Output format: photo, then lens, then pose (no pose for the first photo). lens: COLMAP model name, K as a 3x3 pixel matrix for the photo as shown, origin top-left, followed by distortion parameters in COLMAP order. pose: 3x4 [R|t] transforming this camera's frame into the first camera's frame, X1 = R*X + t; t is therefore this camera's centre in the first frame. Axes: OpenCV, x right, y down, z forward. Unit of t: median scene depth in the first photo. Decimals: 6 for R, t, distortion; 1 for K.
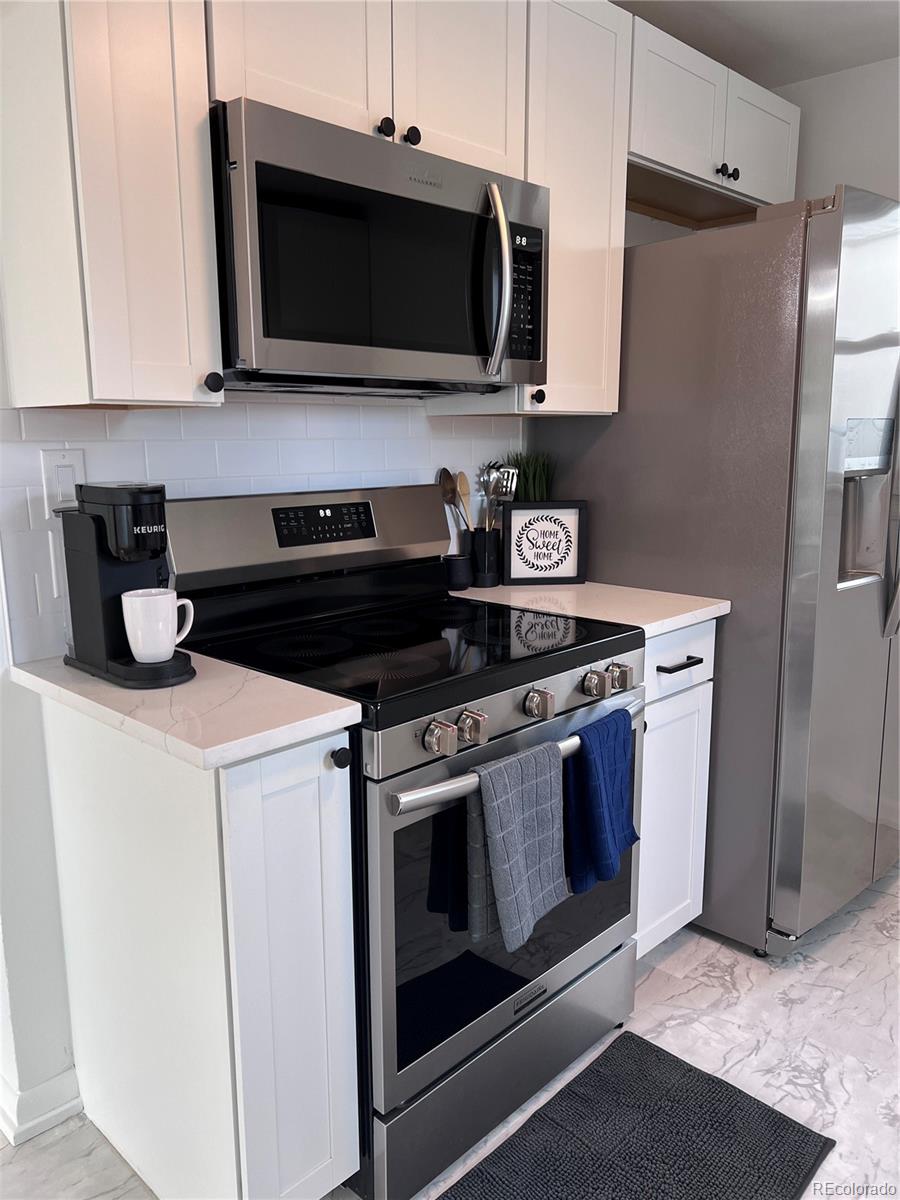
lens RADIAL K [[909.1, 0, 449.4], [0, 909.1, 604.5], [0, 0, 1]] dist [0.023387, 0.000615]
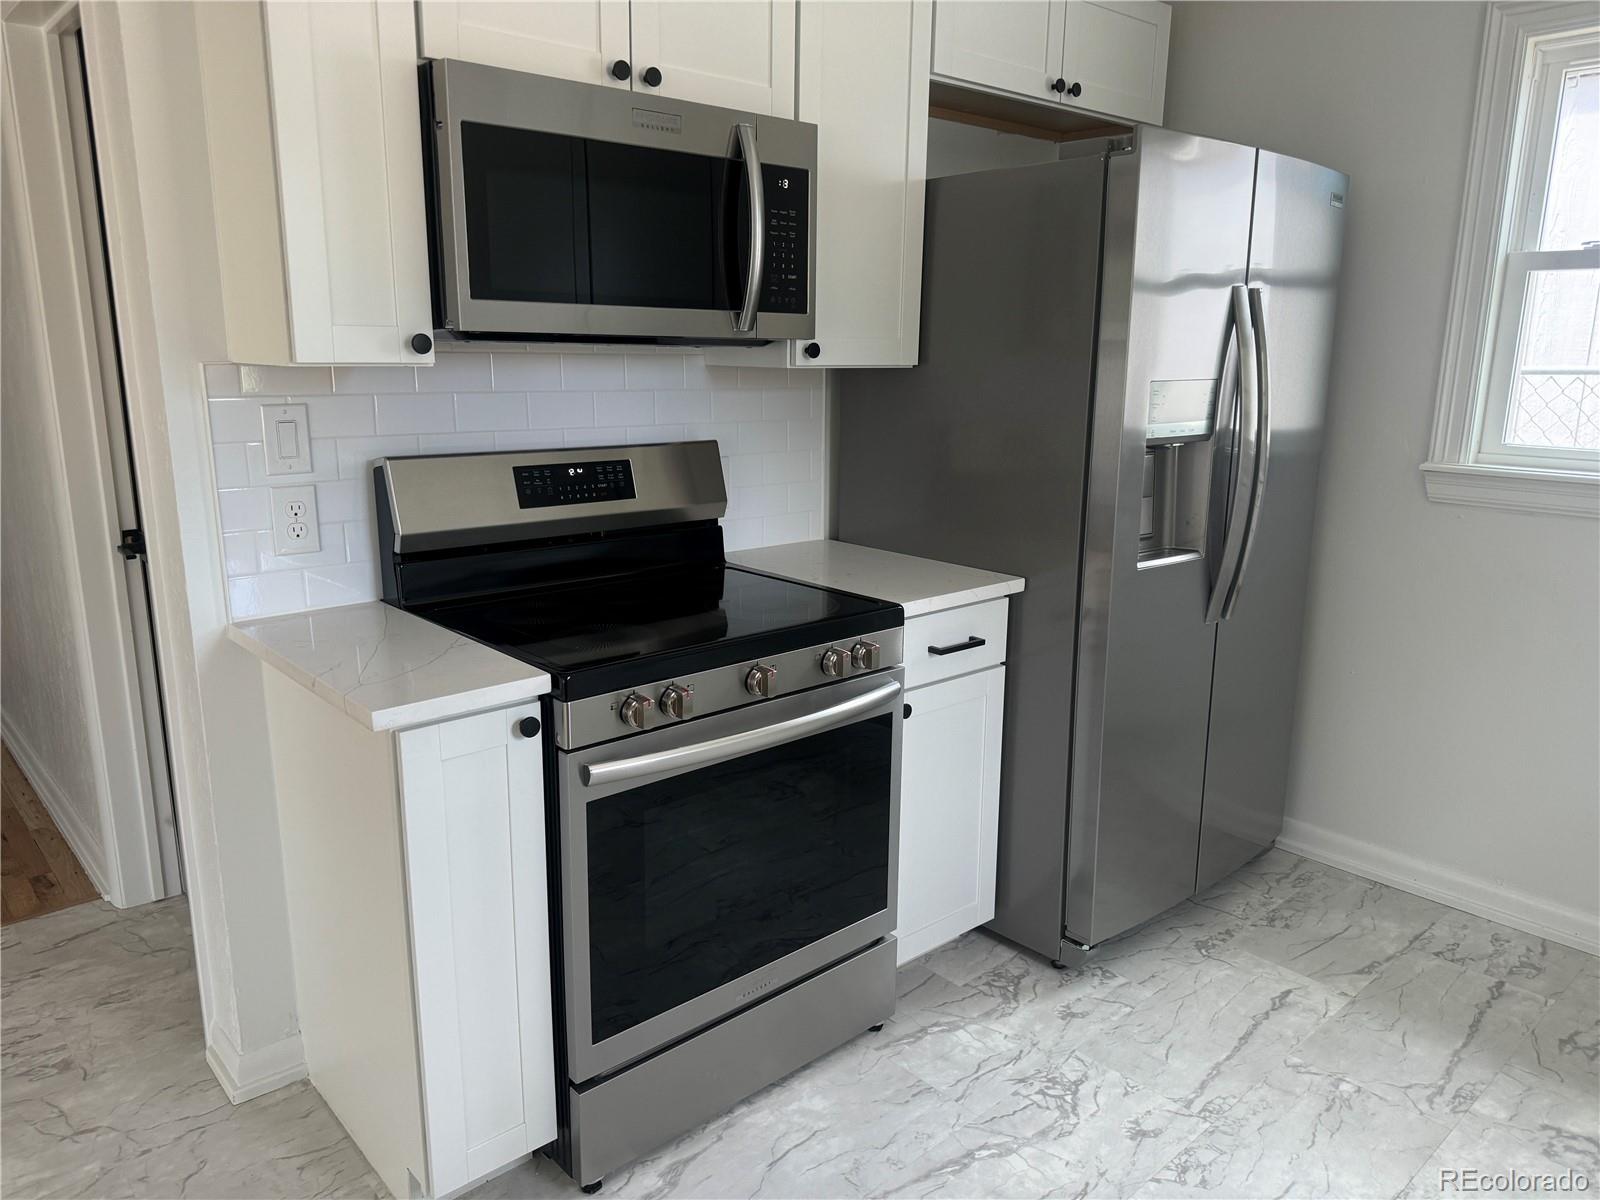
lens RADIAL K [[1120.3, 0, 800.0], [0, 1120.3, 600.0], [0, 0, 1]] dist [0.060329, -0.065949]
pose [[0.997580, 0.032236, -0.061611, 0.176871], [-0.030053, 0.998898, 0.036039, -0.017969], [0.062705, -0.034100, 0.997449, -0.152879]]
